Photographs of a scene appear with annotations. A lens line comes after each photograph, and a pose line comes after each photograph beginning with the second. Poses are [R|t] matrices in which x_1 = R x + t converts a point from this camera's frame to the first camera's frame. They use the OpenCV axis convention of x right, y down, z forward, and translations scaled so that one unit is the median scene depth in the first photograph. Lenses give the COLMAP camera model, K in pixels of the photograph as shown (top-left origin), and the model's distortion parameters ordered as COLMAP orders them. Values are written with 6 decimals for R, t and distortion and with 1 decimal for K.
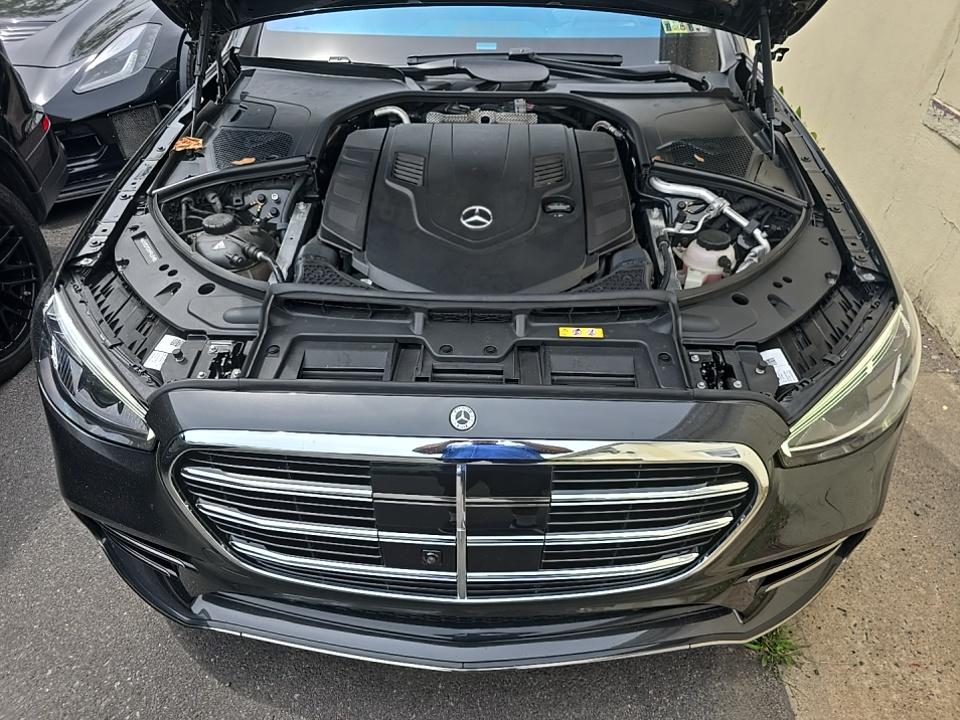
lens RADIAL K [[649.9, 0, 480.0], [0, 649.9, 360.0], [0, 0, 1]] dist [-0.004374, -0.005350]
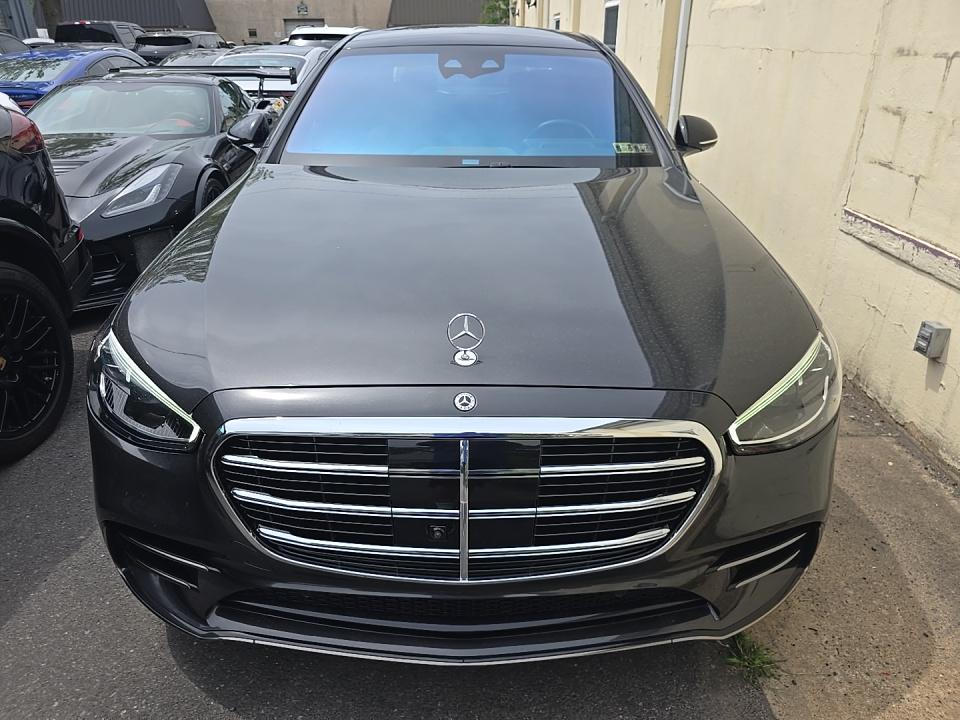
lens RADIAL K [[642.3, 0, 476.2], [0, 642.3, 359.9], [0, 0, 1]] dist [-0.003431, -0.006545]
pose [[0.999471, -0.009893, 0.030974, -0.029039], [0.016315, 0.976581, -0.214529, 0.186576], [-0.028127, 0.214920, 0.976226, -0.125652]]
